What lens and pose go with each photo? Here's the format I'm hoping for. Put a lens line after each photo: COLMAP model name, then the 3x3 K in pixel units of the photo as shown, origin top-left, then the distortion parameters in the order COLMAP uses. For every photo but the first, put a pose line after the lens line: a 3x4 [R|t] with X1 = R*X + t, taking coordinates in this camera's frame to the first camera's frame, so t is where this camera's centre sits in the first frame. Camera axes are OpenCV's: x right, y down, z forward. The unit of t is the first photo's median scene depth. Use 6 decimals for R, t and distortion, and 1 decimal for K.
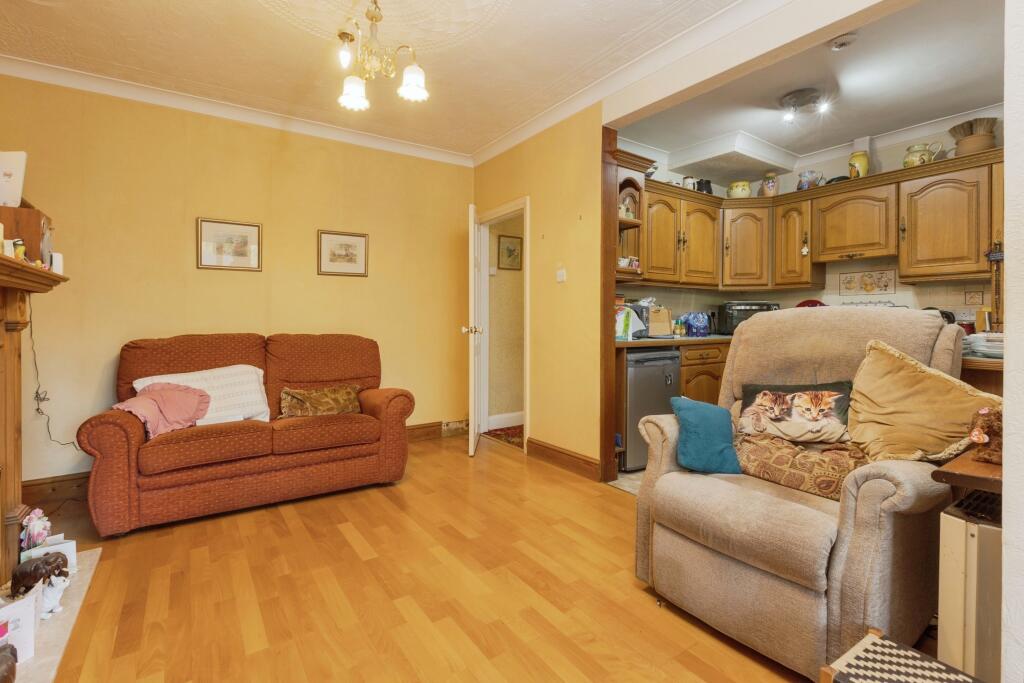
lens RADIAL K [[479.9, 0, 509.5], [0, 479.9, 311.7], [0, 0, 1]] dist [0.000654, -0.001253]
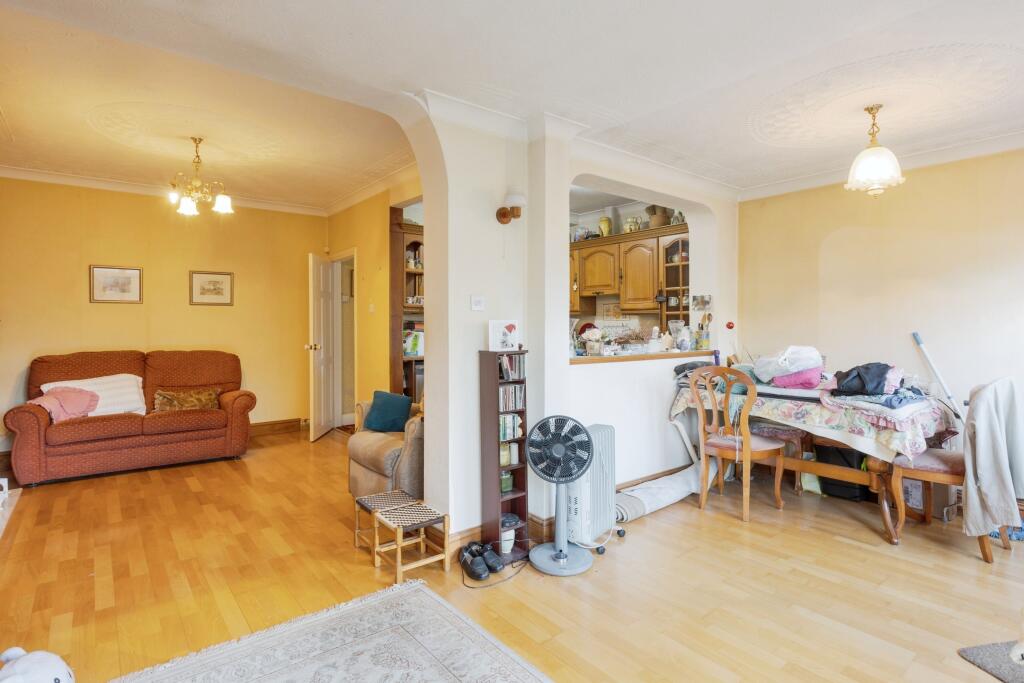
lens RADIAL K [[509.1, 0, 505.0], [0, 509.1, 320.3], [0, 0, 1]] dist [-0.002132, -0.001475]
pose [[0.995927, 0.004003, 0.090069, 0.398827], [-0.004376, 0.999983, 0.003942, -0.053395], [-0.090052, -0.004321, 0.995928, -0.550518]]
